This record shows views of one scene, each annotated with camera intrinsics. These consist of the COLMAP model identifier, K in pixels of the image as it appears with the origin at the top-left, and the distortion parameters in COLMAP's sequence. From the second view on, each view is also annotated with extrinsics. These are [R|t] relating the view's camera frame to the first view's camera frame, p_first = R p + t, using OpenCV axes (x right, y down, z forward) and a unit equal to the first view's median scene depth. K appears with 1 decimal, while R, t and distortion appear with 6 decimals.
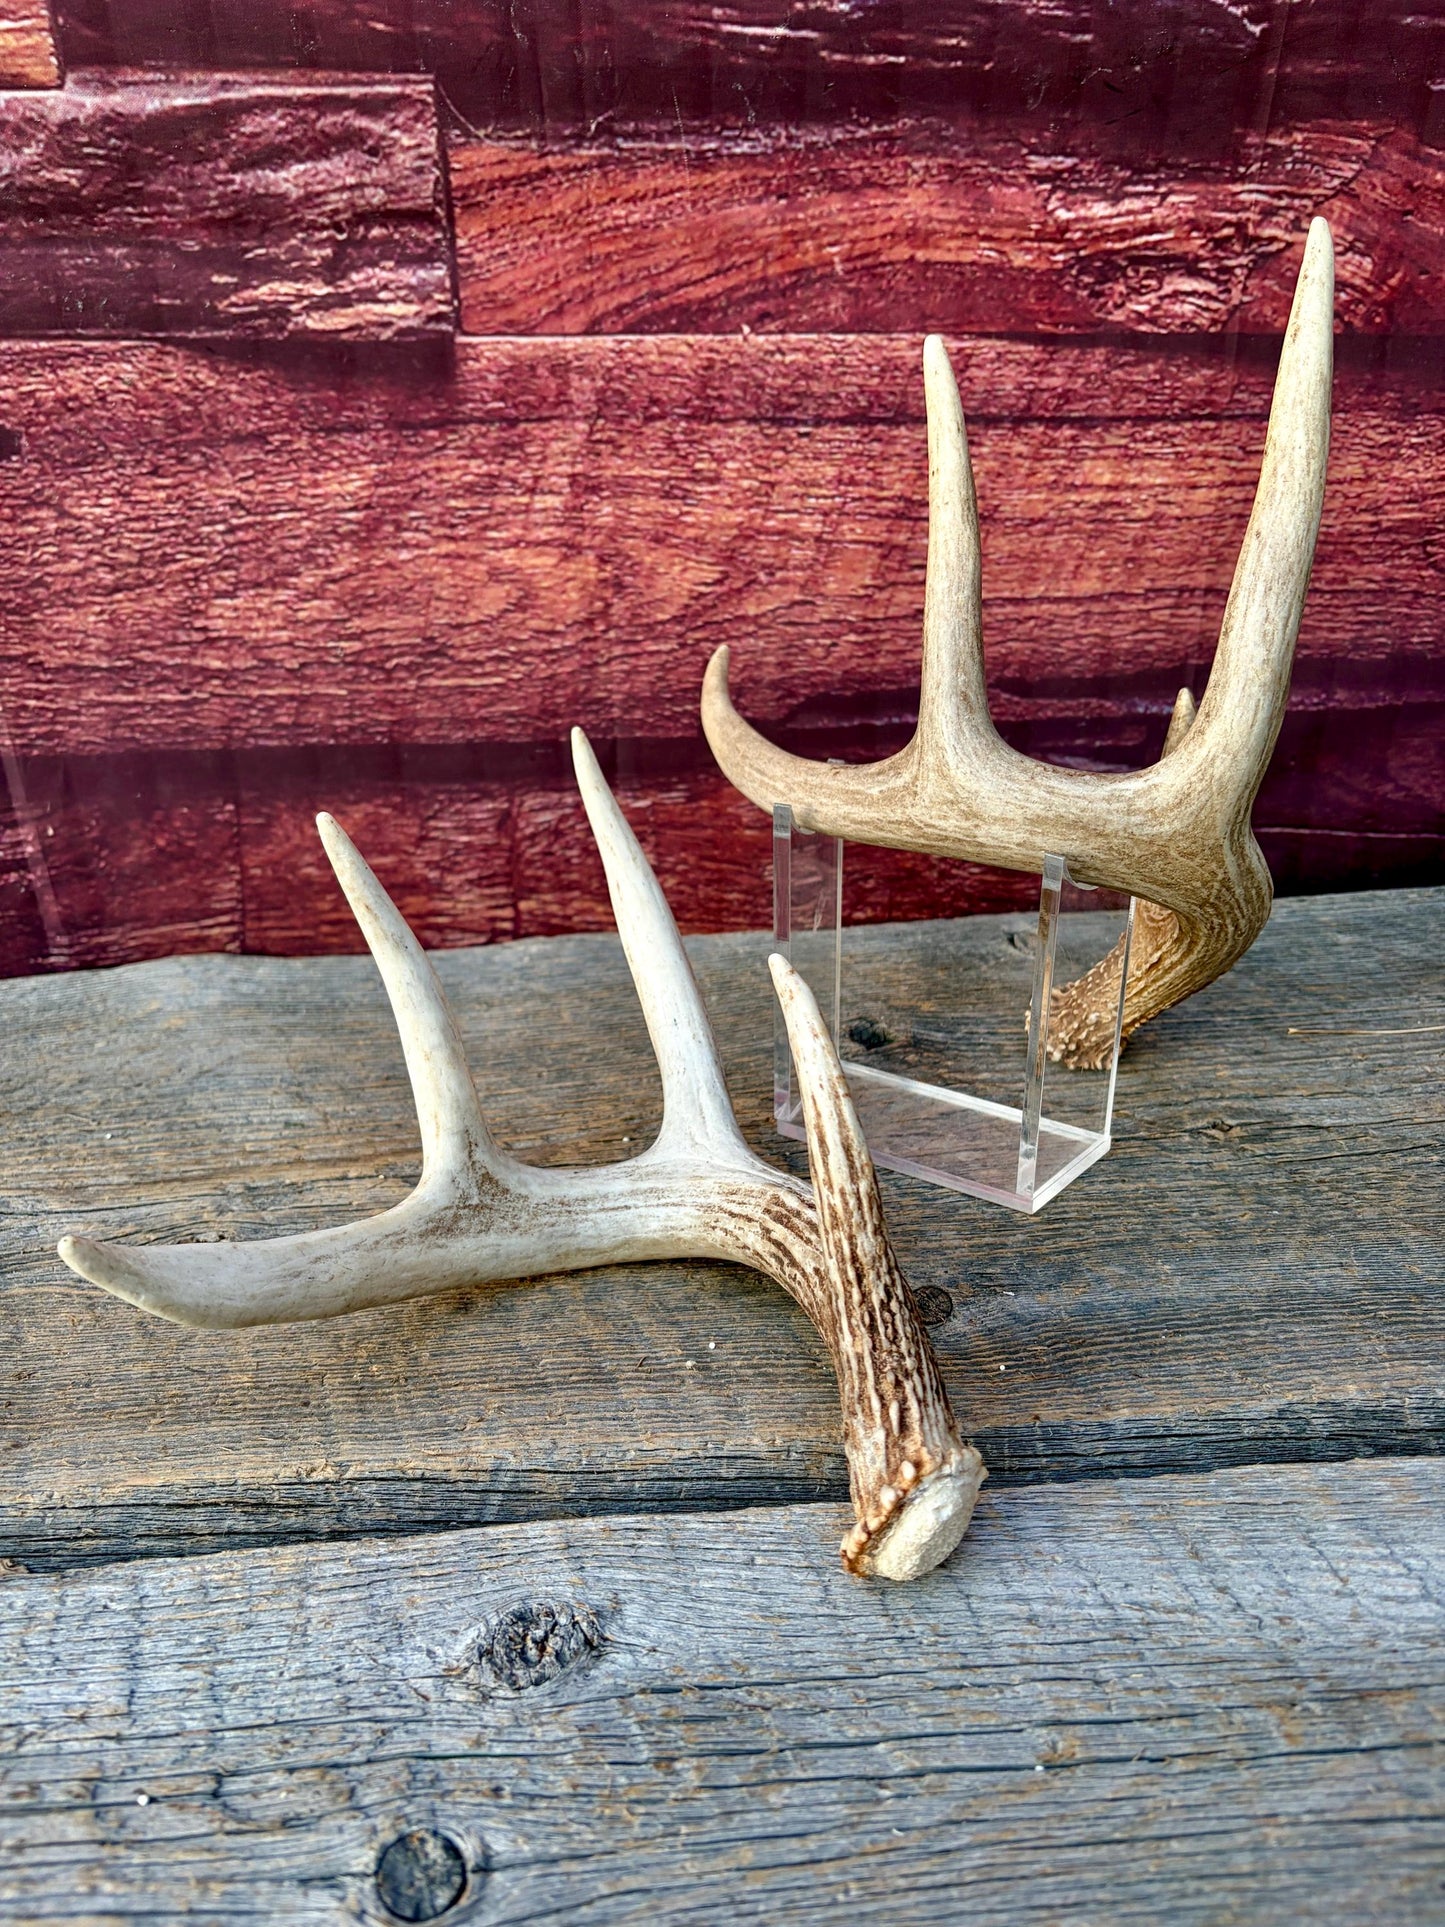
lens RADIAL K [[1489.6, 0, 722.3], [0, 1489.6, 967.8], [0, 0, 1]] dist [-0.036688, 0.087616]
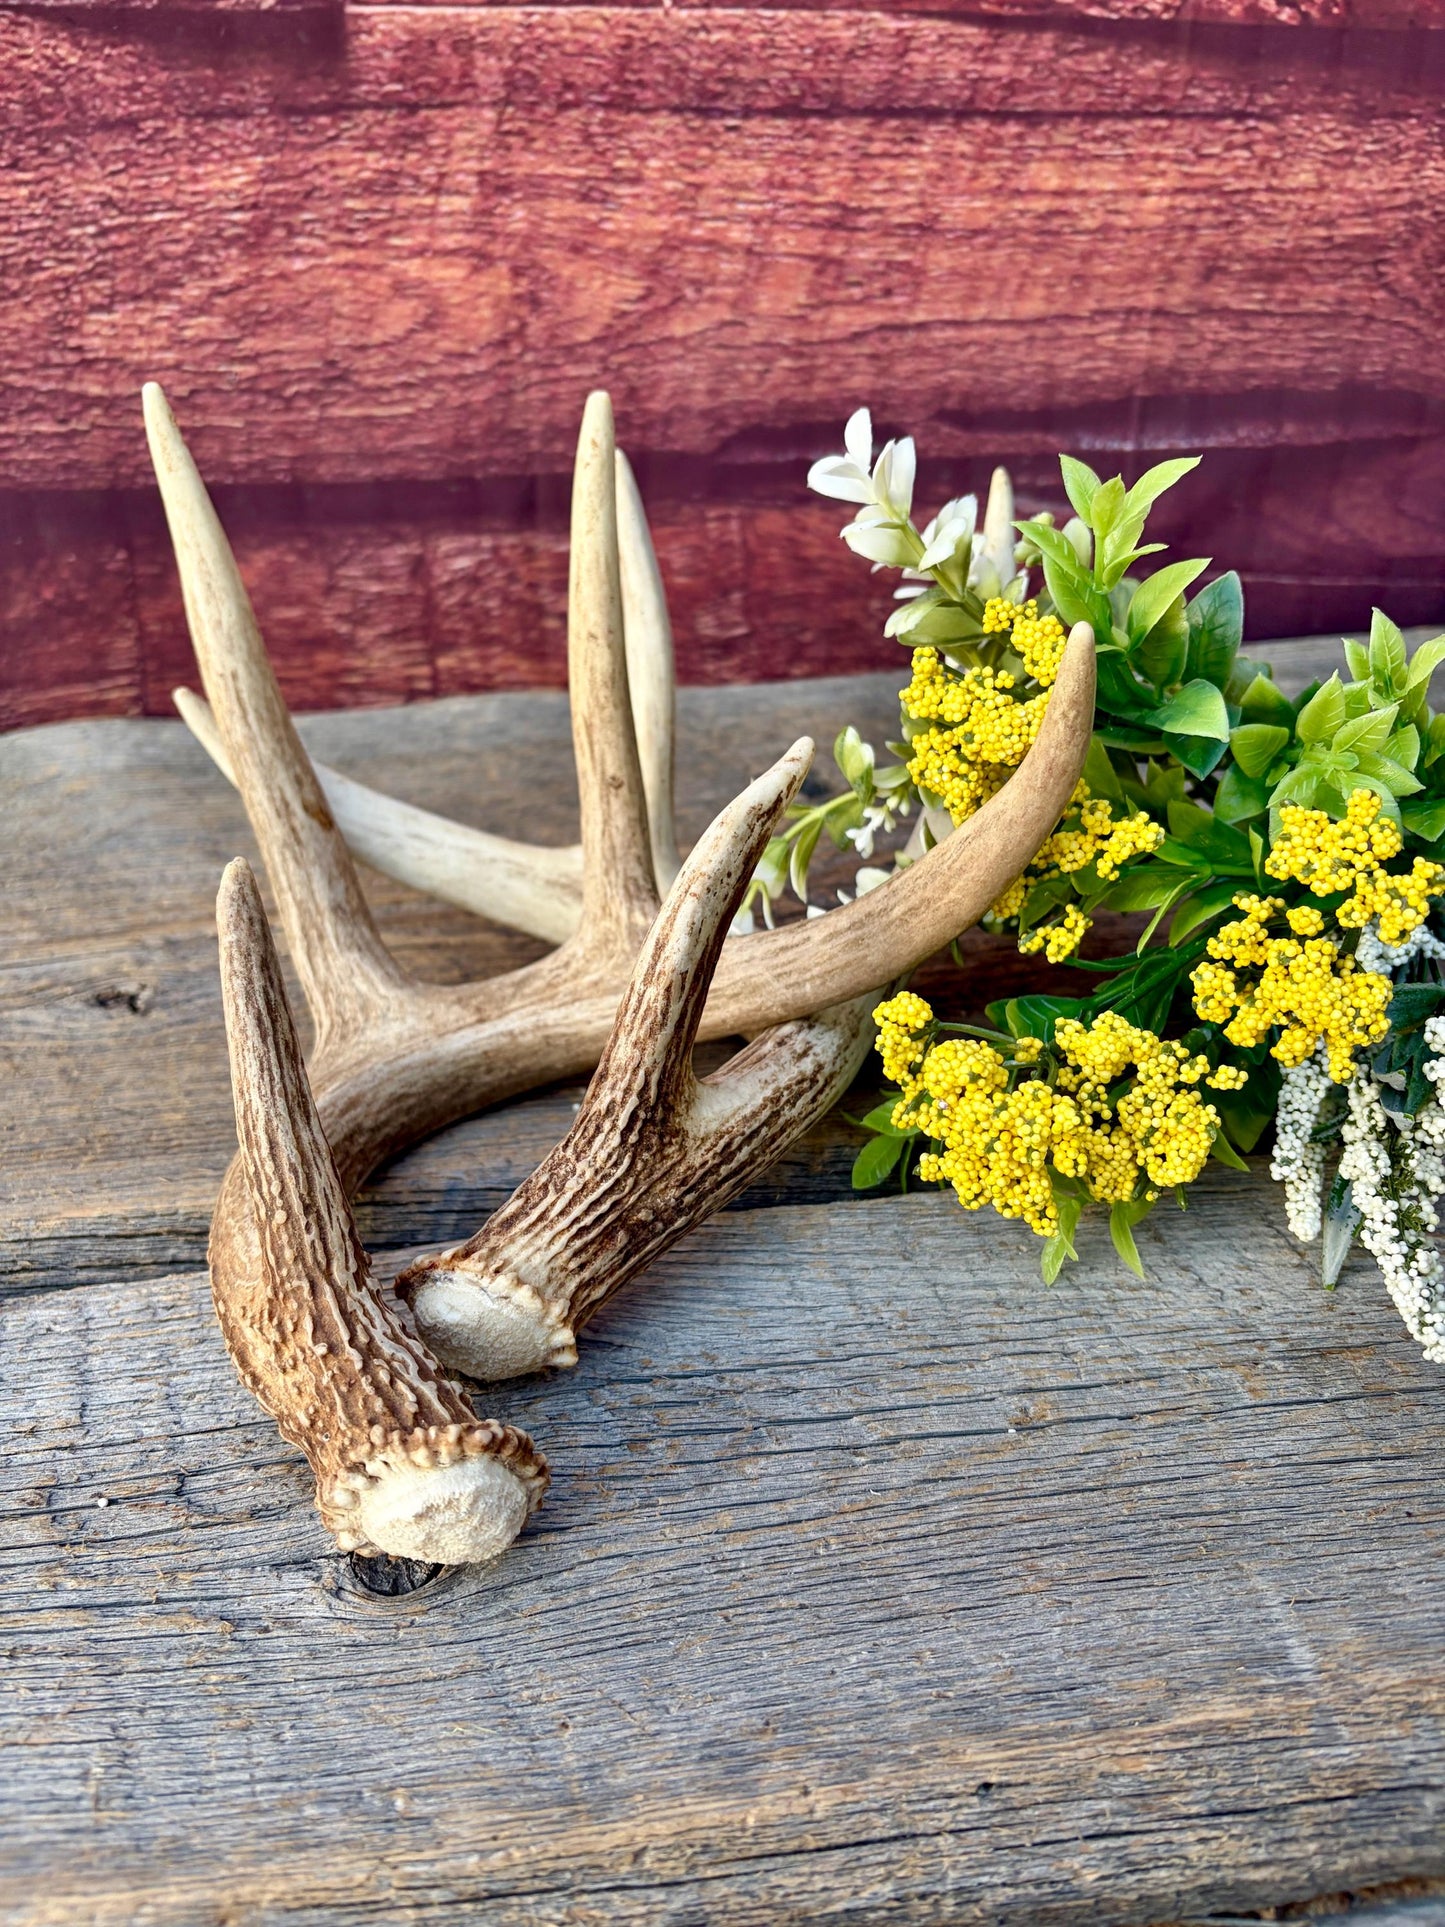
lens RADIAL K [[1478.0, 0, 728.2], [0, 1478.0, 972.2], [0, 0, 1]] dist [0.071098, -0.107179]
pose [[0.997839, -0.025698, 0.060480, -0.017074], [0.018996, 0.993872, 0.108889, 0.062160], [-0.062907, -0.107505, 0.992212, 0.022085]]
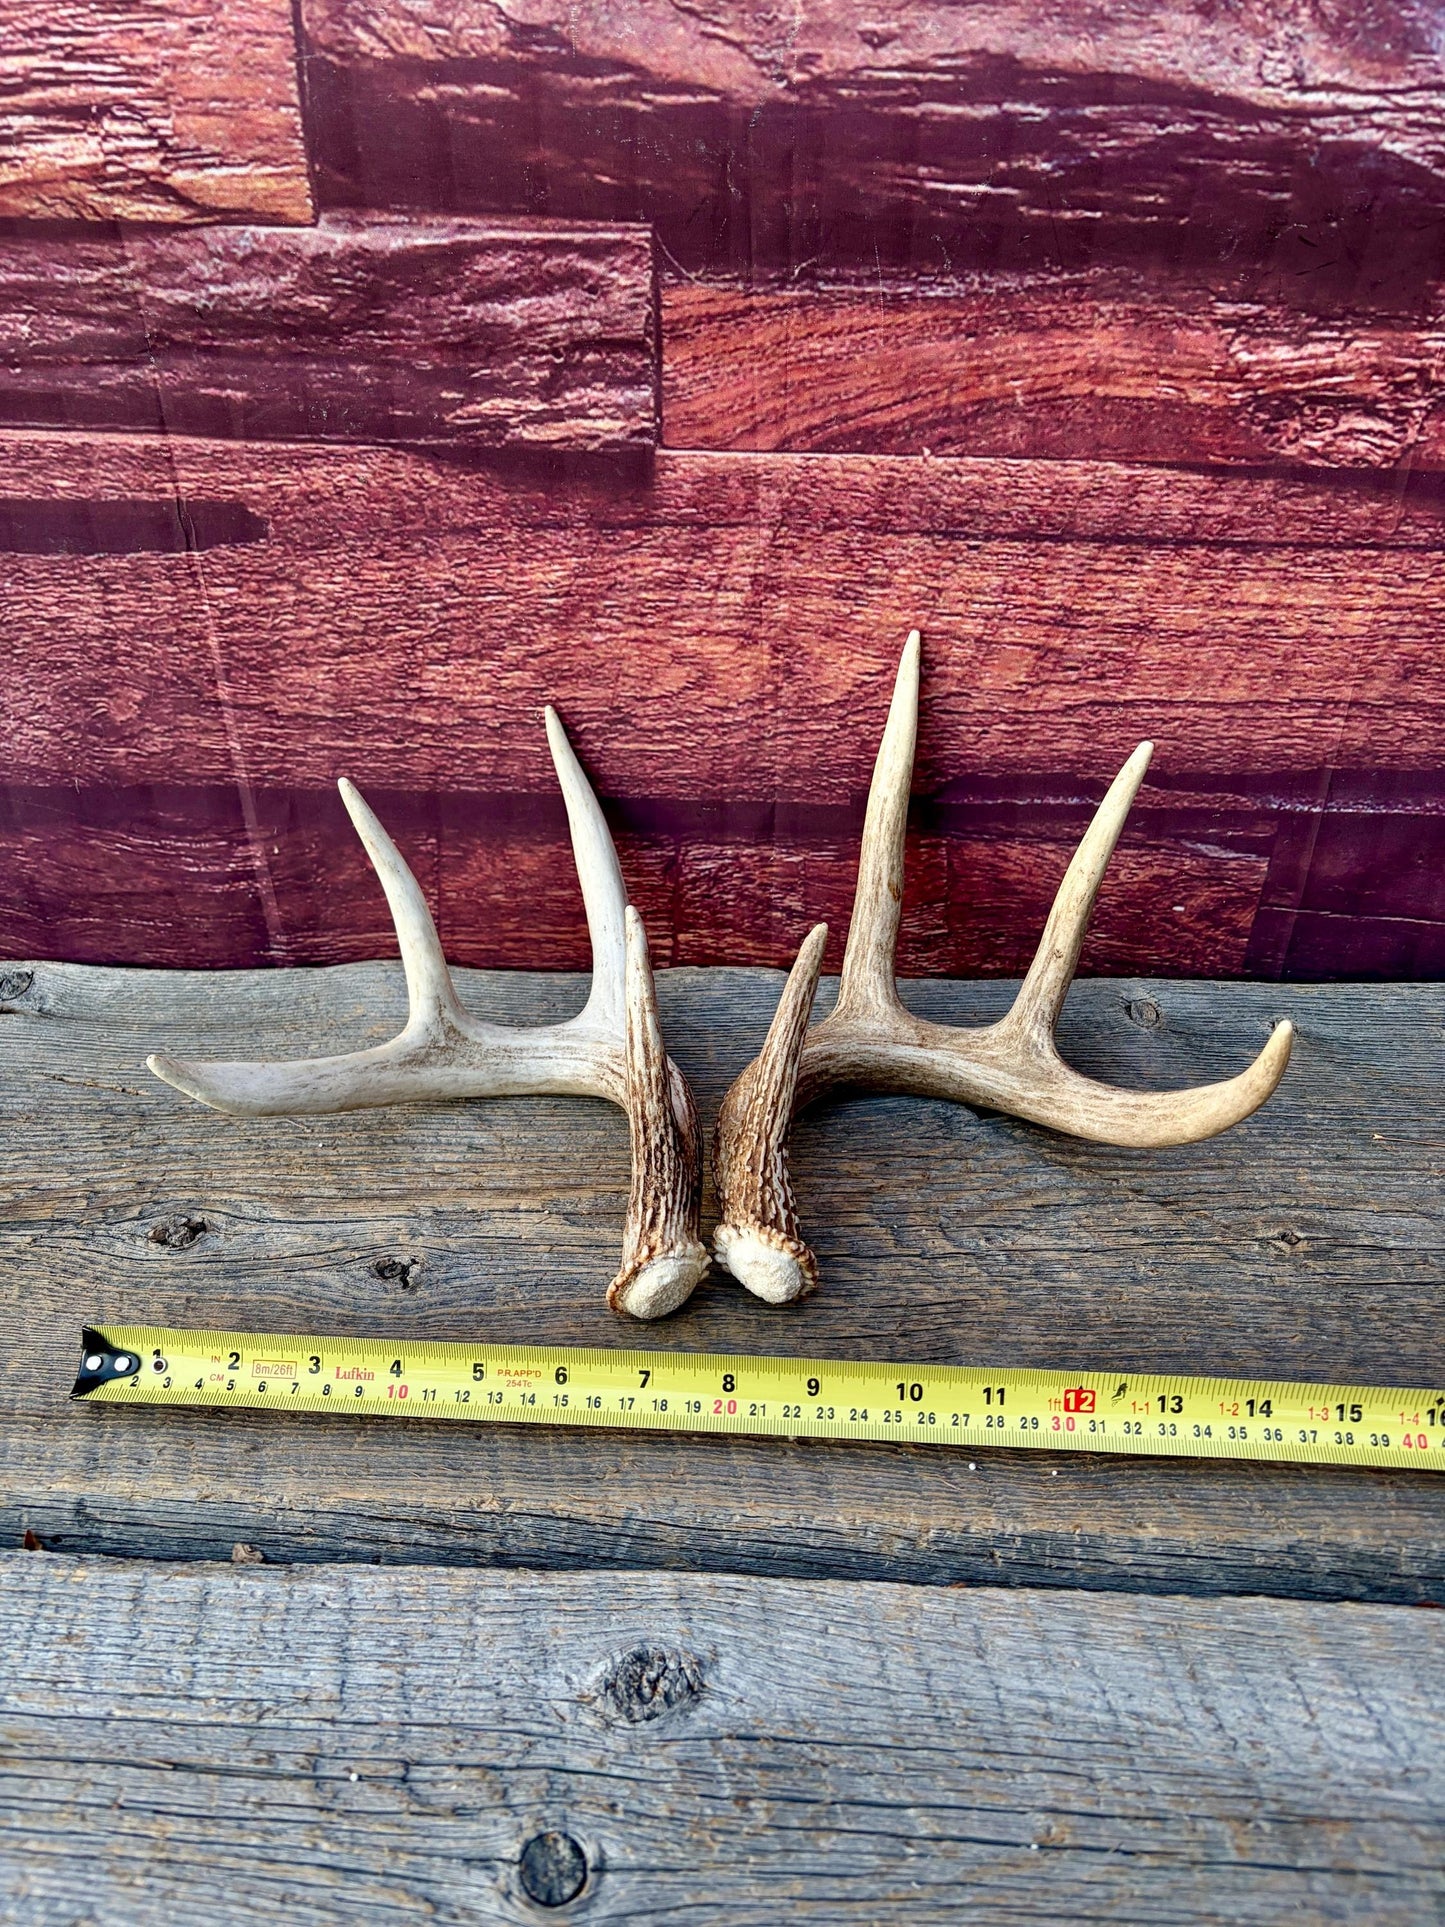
lens RADIAL K [[1481.9, 0, 722.5], [0, 1481.9, 963.5], [0, 0, 1]] dist [0.013308, 0.001968]
pose [[0.991804, 0.084357, -0.095963, 0.003989], [-0.072177, 0.989654, 0.123998, -0.186210], [0.105430, -0.116055, 0.987631, -0.106578]]
